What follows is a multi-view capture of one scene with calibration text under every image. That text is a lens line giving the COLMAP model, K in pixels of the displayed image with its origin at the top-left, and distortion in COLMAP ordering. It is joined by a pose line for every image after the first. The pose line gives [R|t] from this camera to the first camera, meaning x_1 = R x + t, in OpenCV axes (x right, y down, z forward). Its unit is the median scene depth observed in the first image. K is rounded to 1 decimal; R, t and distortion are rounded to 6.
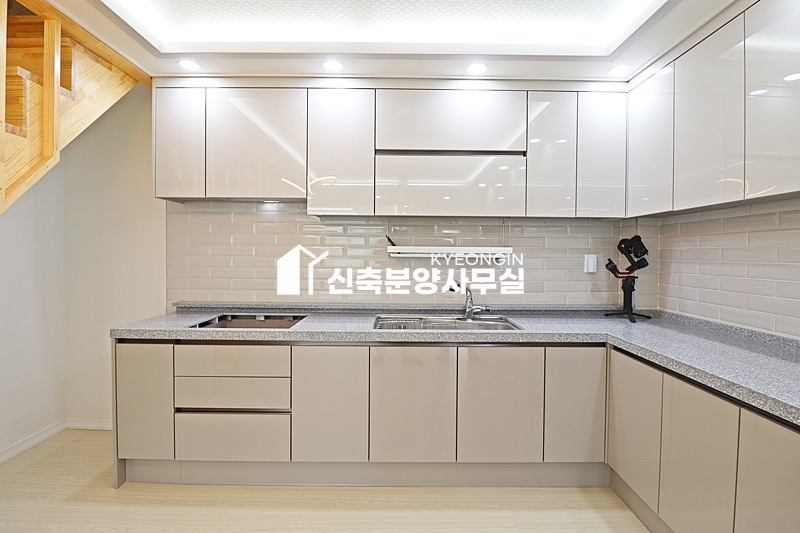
lens RADIAL K [[302.9, 0, 398.4], [0, 302.9, 263.5], [0, 0, 1]] dist [-0.013059, -0.000024]
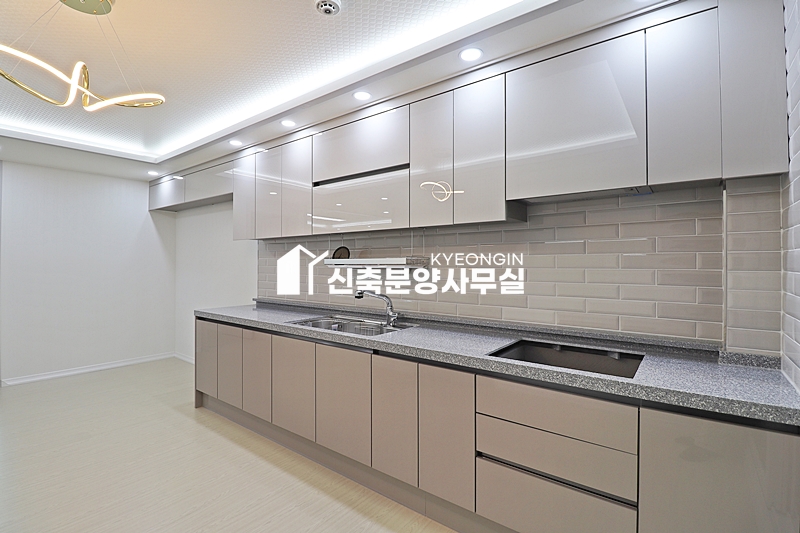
lens RADIAL K [[376.8, 0, 400.4], [0, 376.8, 261.9], [0, 0, 1]] dist [0.001660, -0.014298]
pose [[0.790169, -0.008868, -0.612825, 1.178059], [-0.021011, 0.998916, -0.041546, 0.008598], [0.612529, 0.045705, 0.789126, 0.009078]]
